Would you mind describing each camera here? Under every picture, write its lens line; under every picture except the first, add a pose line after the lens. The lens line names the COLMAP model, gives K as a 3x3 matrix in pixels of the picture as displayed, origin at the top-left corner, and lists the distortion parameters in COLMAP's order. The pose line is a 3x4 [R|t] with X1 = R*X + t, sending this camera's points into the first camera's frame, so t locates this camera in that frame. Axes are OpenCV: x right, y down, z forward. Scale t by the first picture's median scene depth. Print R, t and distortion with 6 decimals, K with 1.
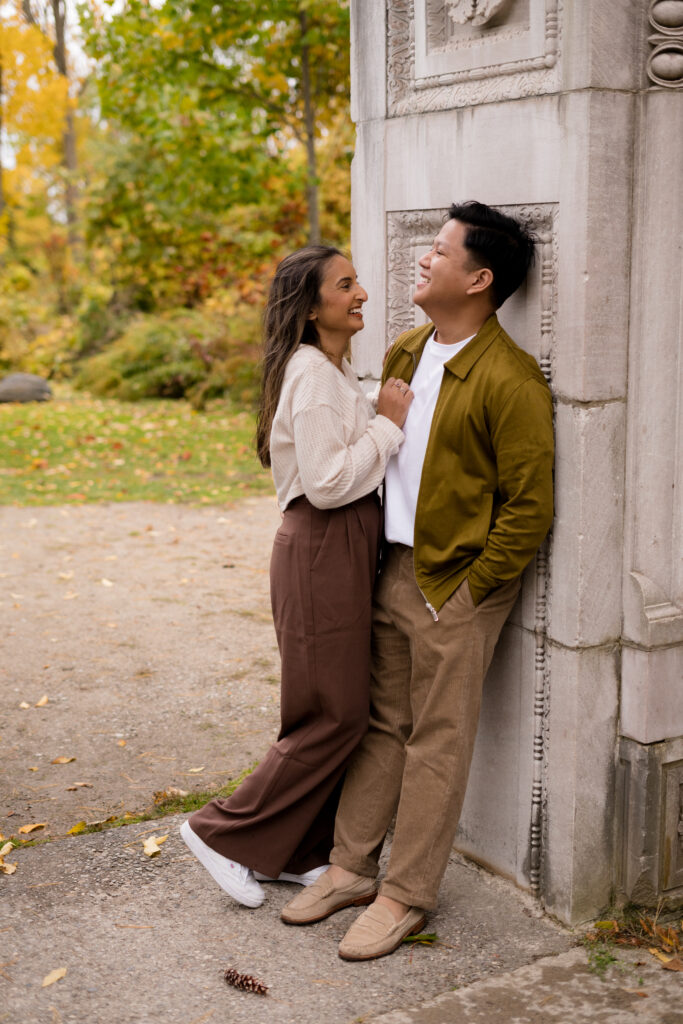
lens RADIAL K [[1497.0, 0, 342.1], [0, 1497.0, 486.6], [0, 0, 1]] dist [0.003028, -0.019369]
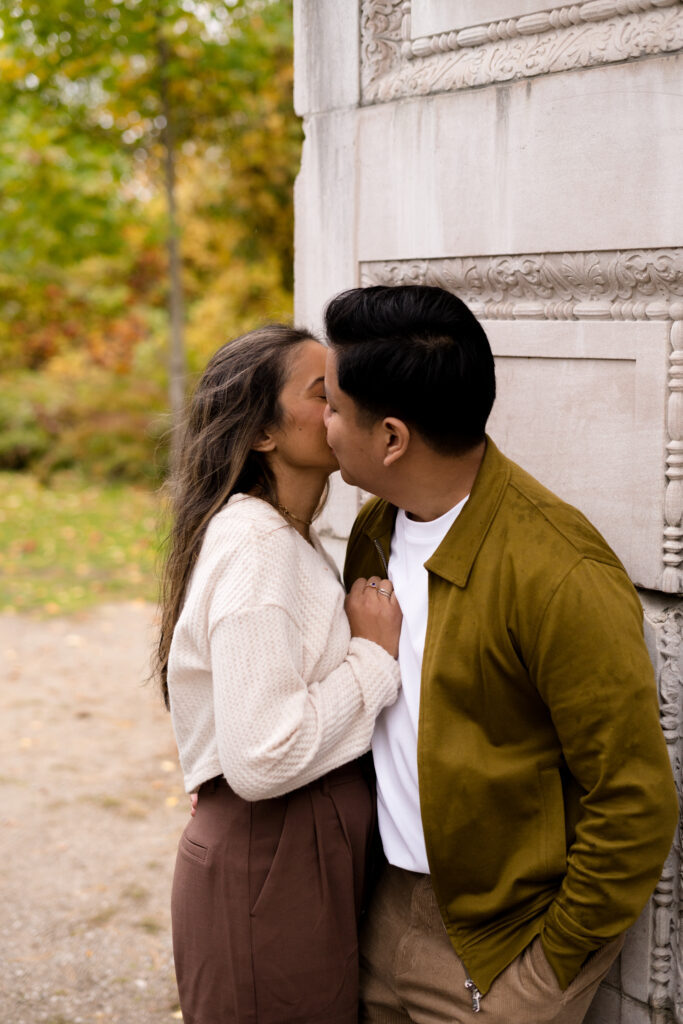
lens RADIAL K [[1475.4, 0, 341.4], [0, 1475.4, 468.6], [0, 0, 1]] dist [-0.030499, 0.026383]
pose [[0.994660, -0.008100, 0.102888, -0.037281], [0.012852, 0.998876, -0.045615, -0.072818], [-0.102403, 0.046694, 0.993647, 0.409881]]
